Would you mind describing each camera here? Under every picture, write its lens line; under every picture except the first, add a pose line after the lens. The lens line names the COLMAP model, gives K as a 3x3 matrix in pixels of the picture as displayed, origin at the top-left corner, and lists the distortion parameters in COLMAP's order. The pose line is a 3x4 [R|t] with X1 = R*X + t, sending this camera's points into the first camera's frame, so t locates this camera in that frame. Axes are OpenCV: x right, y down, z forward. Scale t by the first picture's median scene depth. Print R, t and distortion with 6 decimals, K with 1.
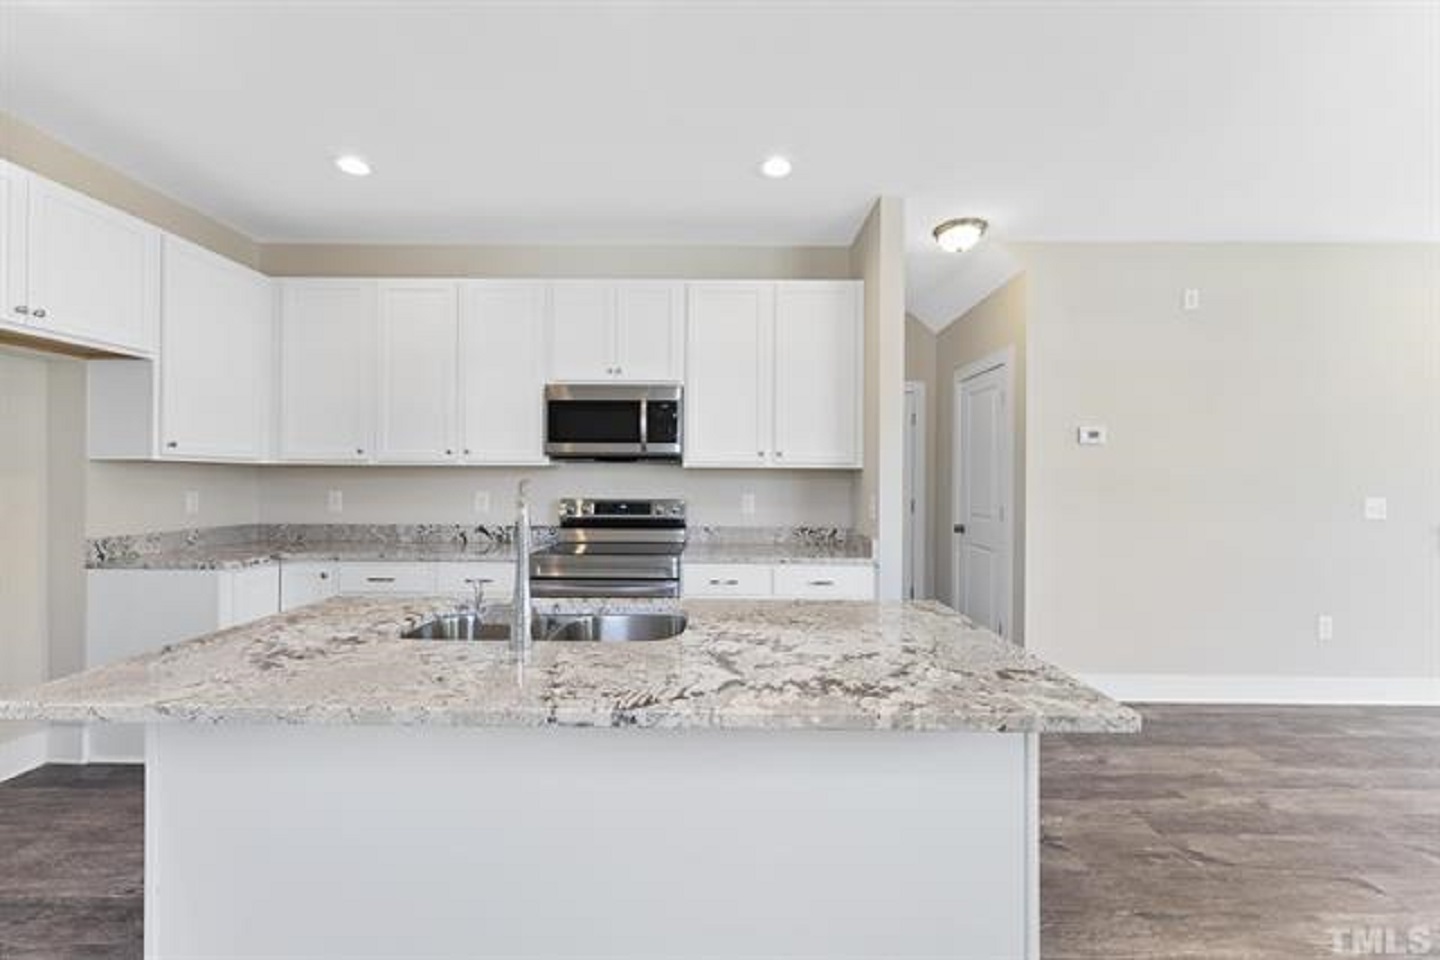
lens RADIAL K [[570.3, 0, 720.0], [0, 570.3, 480.0], [0, 0, 1]] dist [-0.009891, -0.000172]
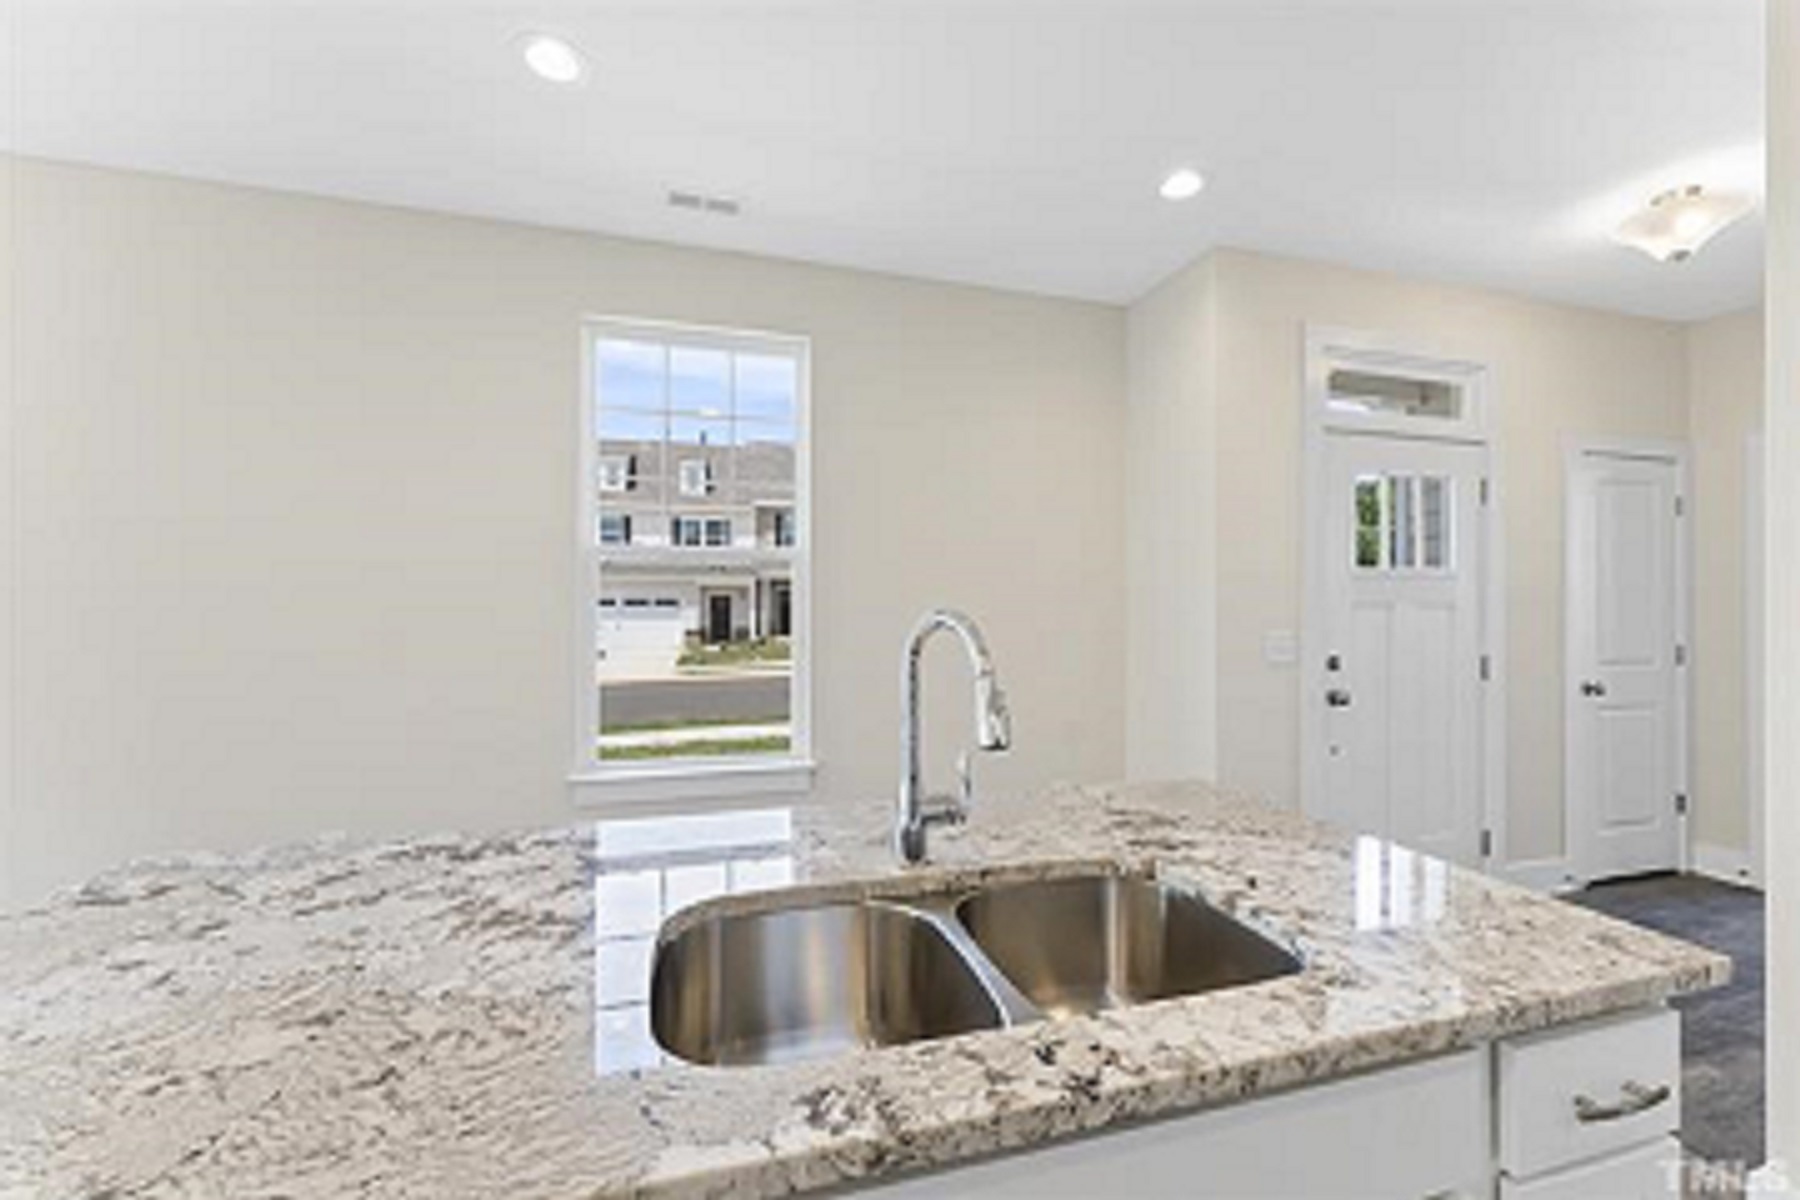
lens RADIAL K [[712.9, 0, 900.0], [0, 712.9, 600.0], [0, 0, 1]] dist [-0.009891, -0.000172]
pose [[-0.960053, -0.014100, -0.279463, -0.040984], [-0.012225, 0.999890, -0.008452, -0.003869], [0.279551, -0.004698, -0.960119, 0.753282]]
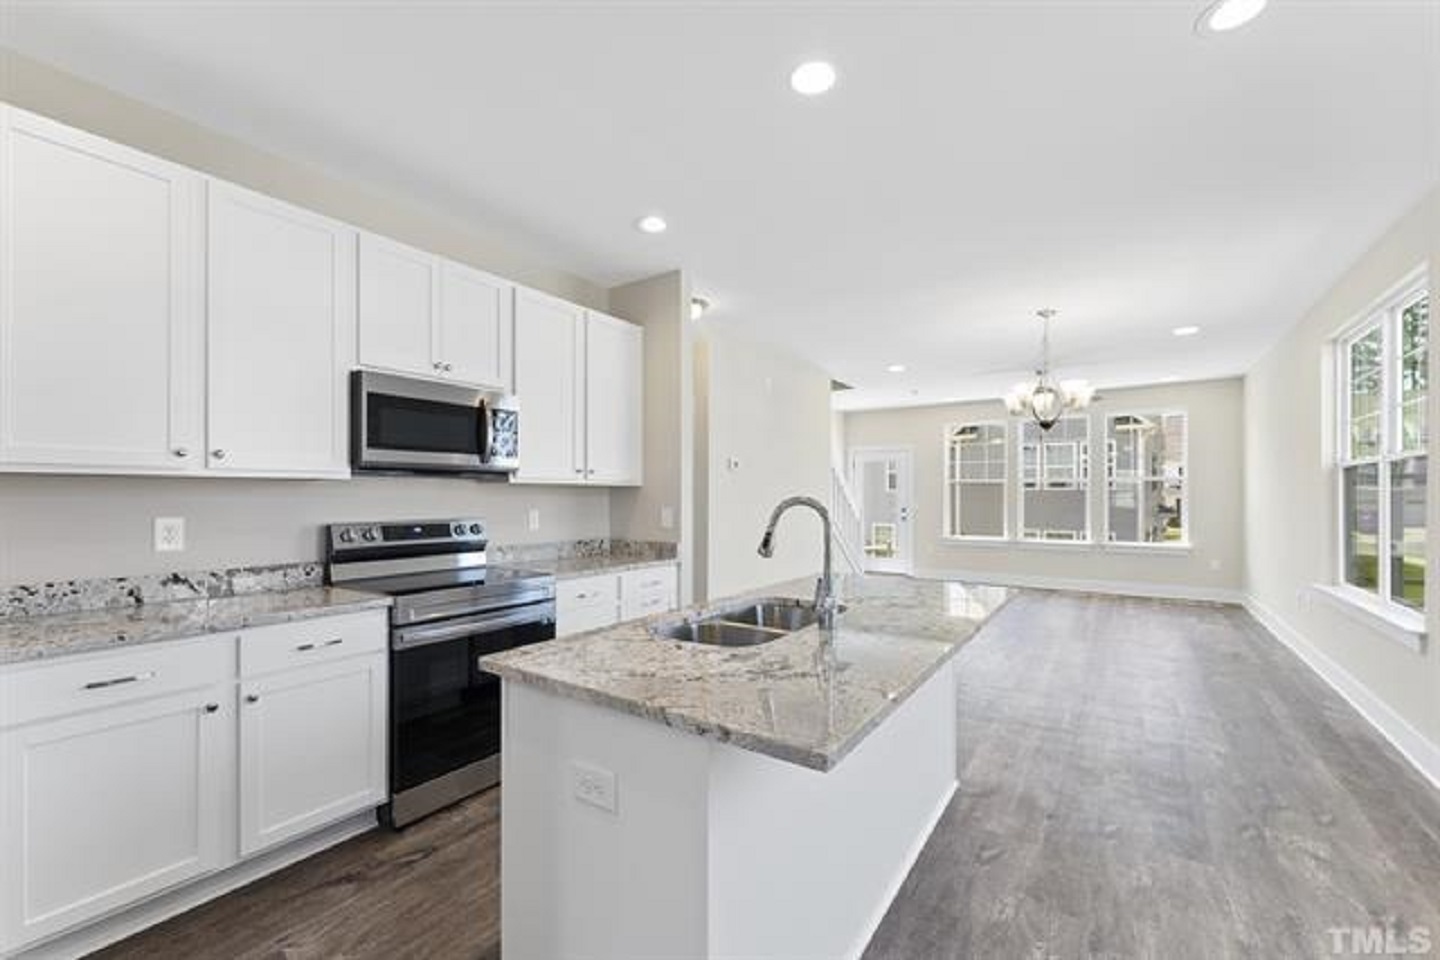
lens RADIAL K [[584.0, 0, 711.9], [0, 584.0, 491.3], [0, 0, 1]] dist [0.000719, 0.000276]
pose [[0.574328, 0.001164, 0.818625, -0.667604], [0.000279, 0.999999, -0.001618, -0.007470], [-0.818625, 0.001158, 0.574327, 0.185850]]
